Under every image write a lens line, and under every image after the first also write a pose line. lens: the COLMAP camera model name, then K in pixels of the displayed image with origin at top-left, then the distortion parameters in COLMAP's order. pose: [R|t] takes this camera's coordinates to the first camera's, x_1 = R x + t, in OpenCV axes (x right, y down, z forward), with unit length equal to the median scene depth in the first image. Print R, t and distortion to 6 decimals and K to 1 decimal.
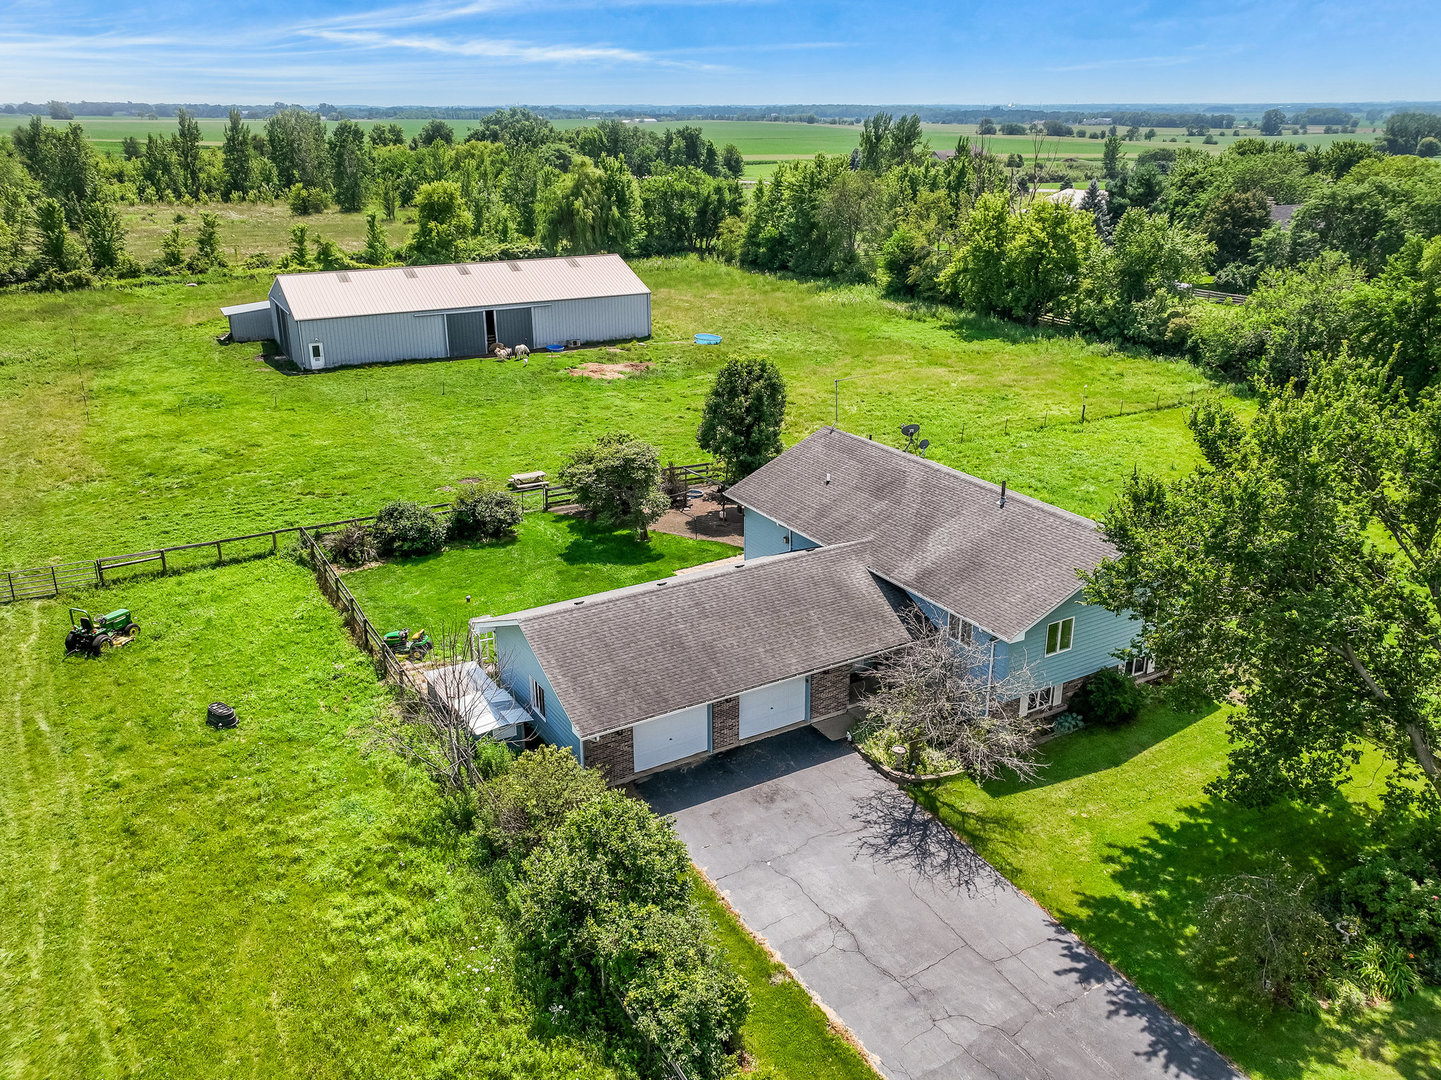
lens RADIAL K [[1110.2, 0, 720.5], [0, 1110.2, 540.0], [0, 0, 1]] dist [0.002960, 0.004086]
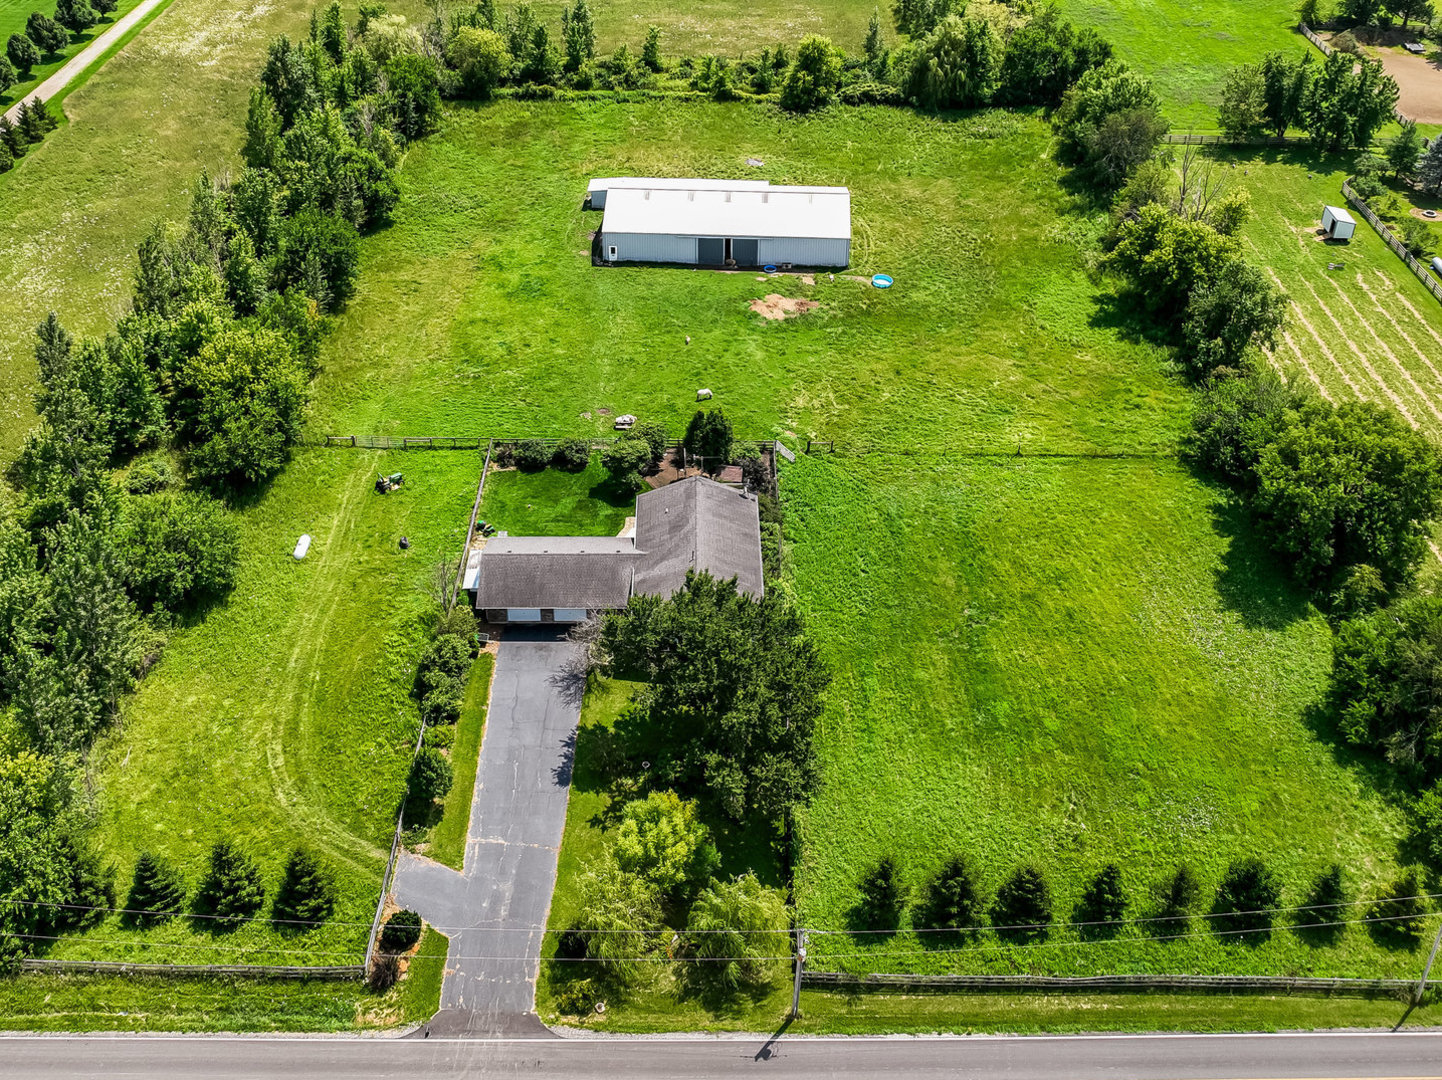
lens RADIAL K [[1111.0, 0, 721.0], [0, 1111.0, 540.0], [0, 0, 1]] dist [0.002960, 0.004086]
pose [[0.876142, 0.324289, -0.356666, 0.942736], [-0.201361, 0.918452, 0.340440, -0.735298], [0.437982, -0.226455, 0.869994, -0.795032]]
